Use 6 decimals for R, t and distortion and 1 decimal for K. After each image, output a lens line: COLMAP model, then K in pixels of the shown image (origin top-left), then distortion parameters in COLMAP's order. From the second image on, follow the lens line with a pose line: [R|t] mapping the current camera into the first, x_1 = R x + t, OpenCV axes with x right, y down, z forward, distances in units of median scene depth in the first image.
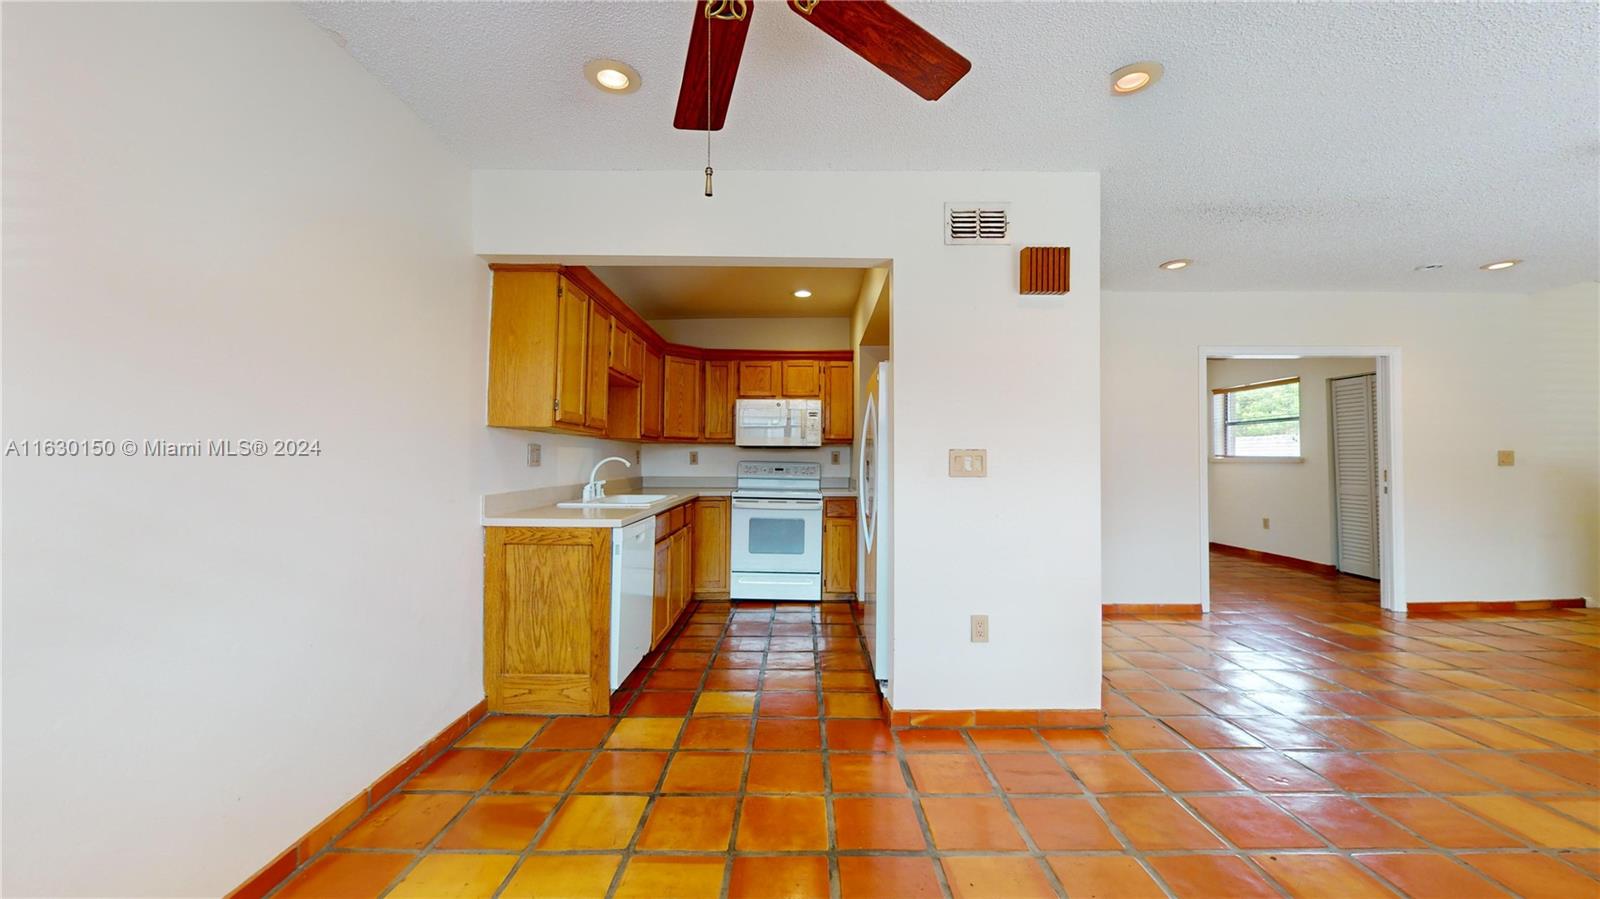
lens RADIAL K [[601.5, 0, 801.4], [0, 601.5, 445.1], [0, 0, 1]] dist [-0.001810, 0.000031]
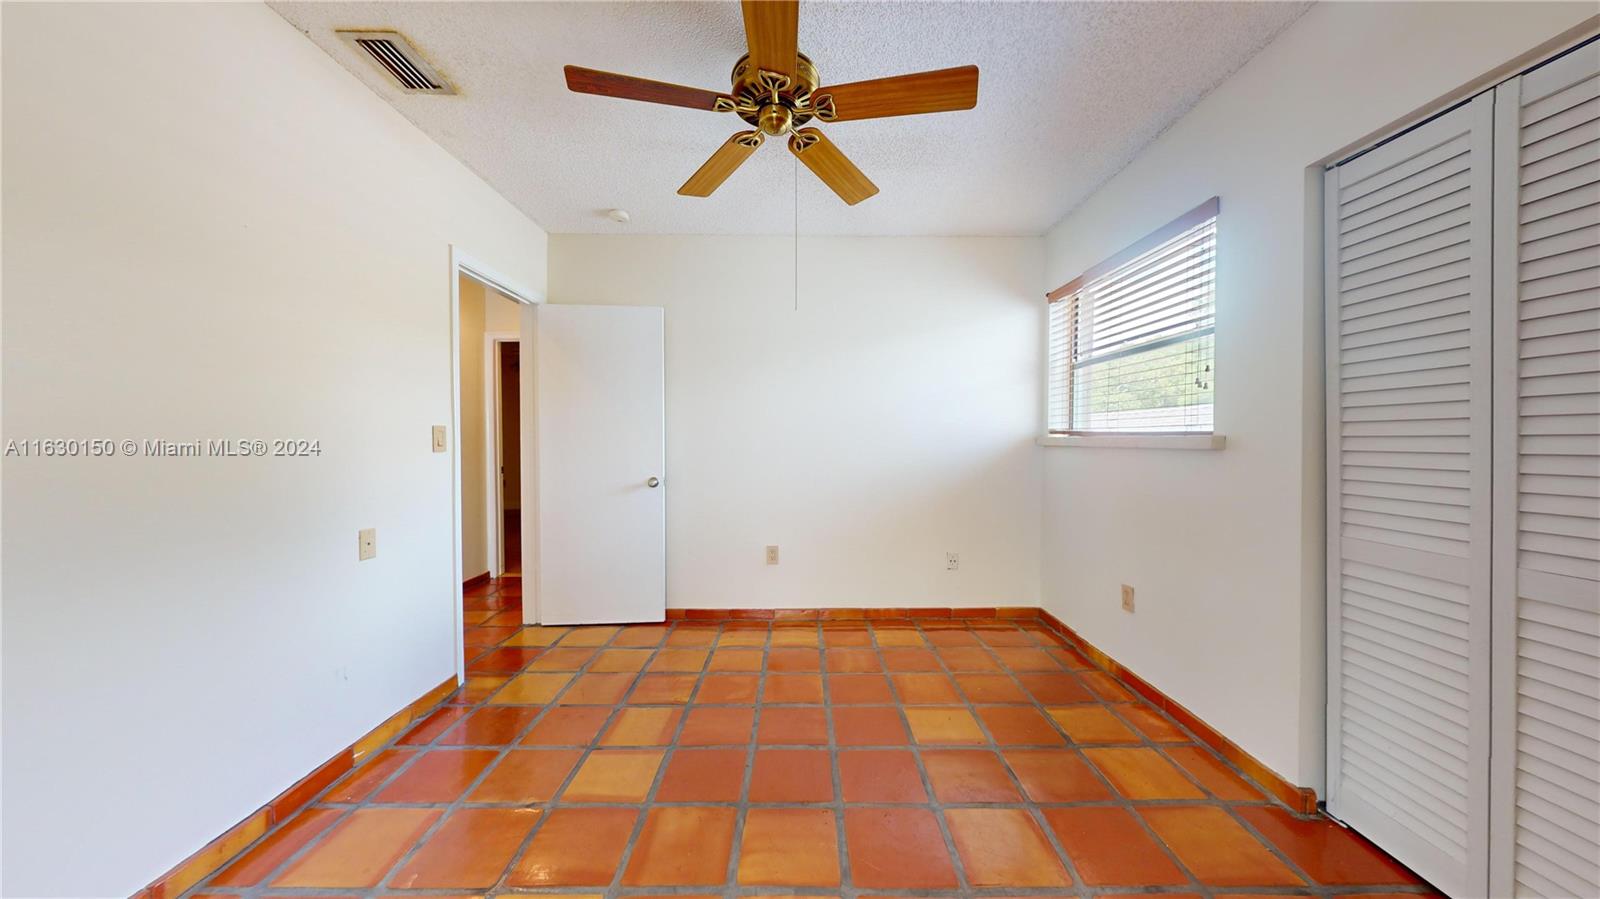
lens RADIAL K [[529.2, 0, 795.2], [0, 529.2, 446.2], [0, 0, 1]] dist [0.000850, 0.000051]
pose [[0.999964, -0.005408, -0.006514, 1.440310], [0.005697, 0.998958, 0.045280, 0.028993], [0.006262, -0.045316, 0.998953, 1.691201]]
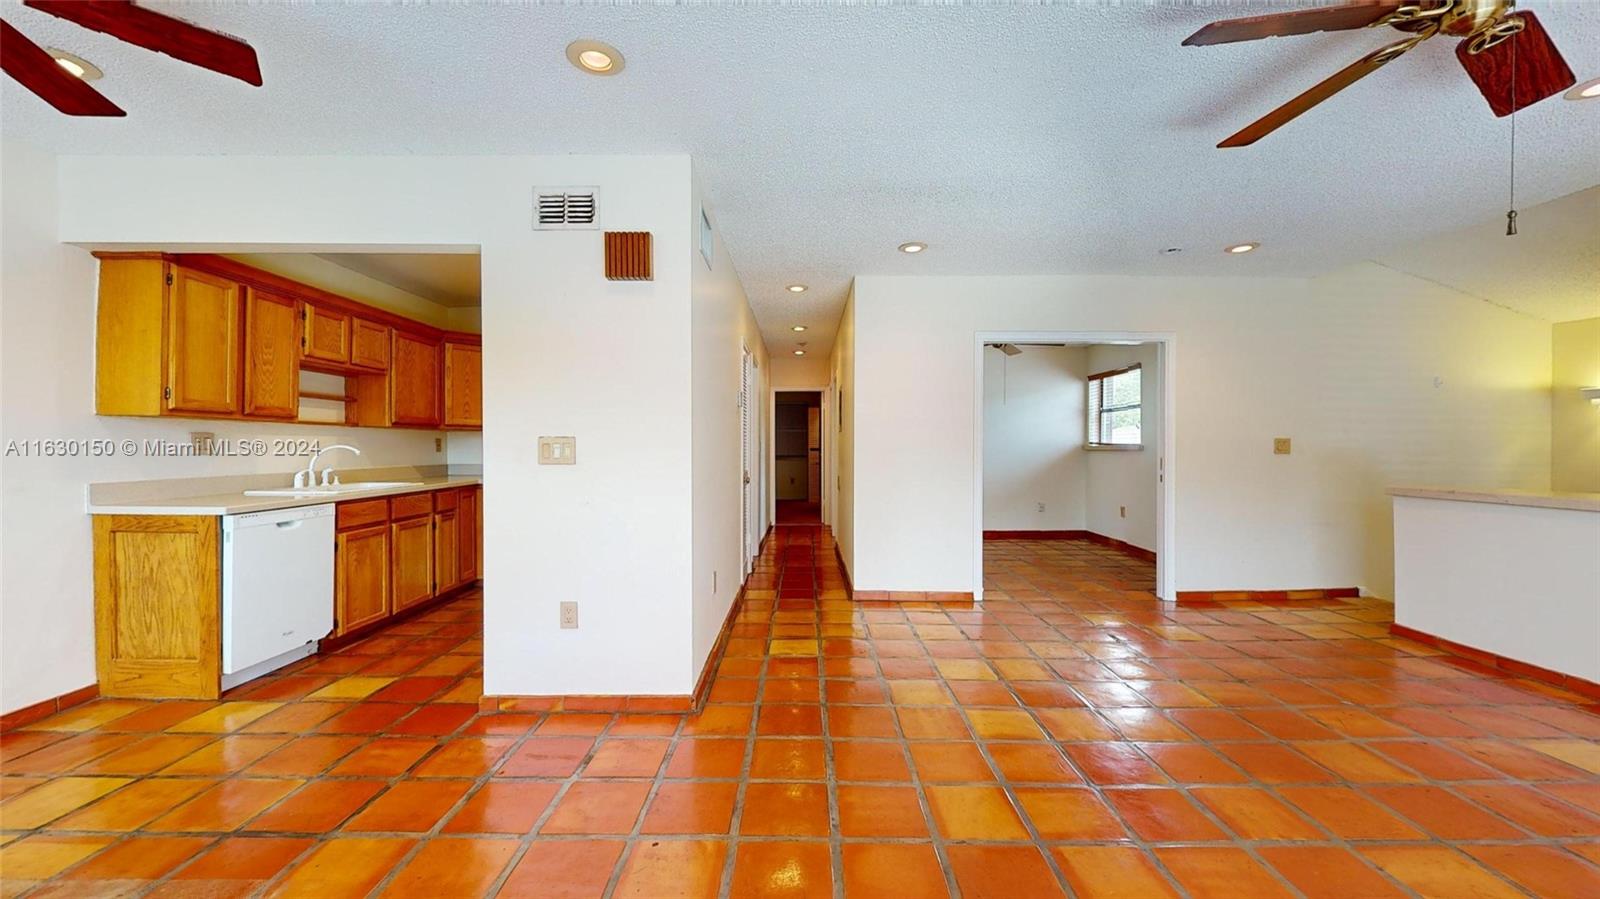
lens RADIAL K [[604.0, 0, 800.0], [0, 604.0, 449.5], [0, 0, 1]] dist [0.001613, 0.000148]
pose [[0.999925, -0.000816, -0.012197, 0.665863], [0.001150, 0.999624, 0.027397, 0.000569], [0.012170, -0.027409, 0.999550, 0.002498]]
